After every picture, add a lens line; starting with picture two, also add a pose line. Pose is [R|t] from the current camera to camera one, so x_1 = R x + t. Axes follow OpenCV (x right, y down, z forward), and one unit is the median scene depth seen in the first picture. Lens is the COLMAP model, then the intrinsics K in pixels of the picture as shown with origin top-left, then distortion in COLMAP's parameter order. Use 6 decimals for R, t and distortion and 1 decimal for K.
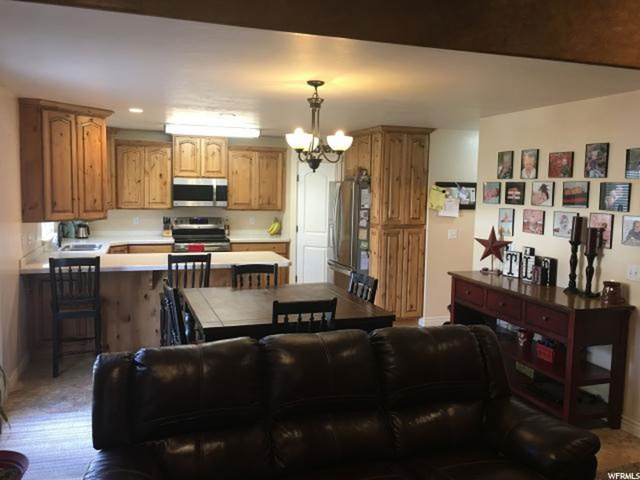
lens RADIAL K [[547.3, 0, 319.3], [0, 547.3, 234.6], [0, 0, 1]] dist [0.081359, -0.116374]
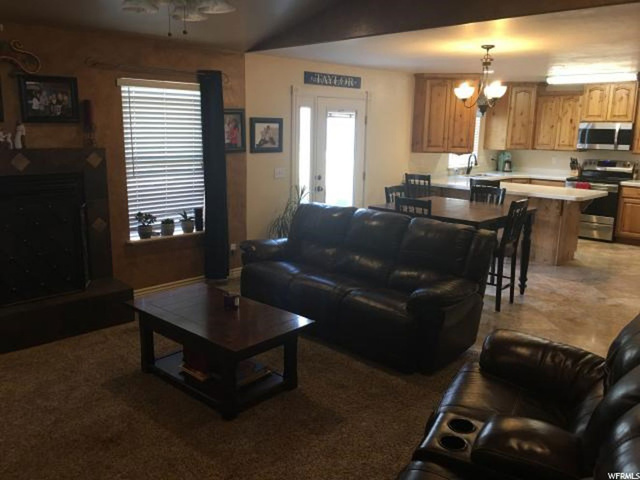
lens RADIAL K [[547.3, 0, 319.3], [0, 547.3, 234.6], [0, 0, 1]] dist [0.081359, -0.116374]
pose [[0.450247, 0.161979, -0.878089, 0.516234], [-0.085763, 0.986707, 0.138040, 0.010731], [0.888776, 0.013155, 0.458154, 0.017651]]
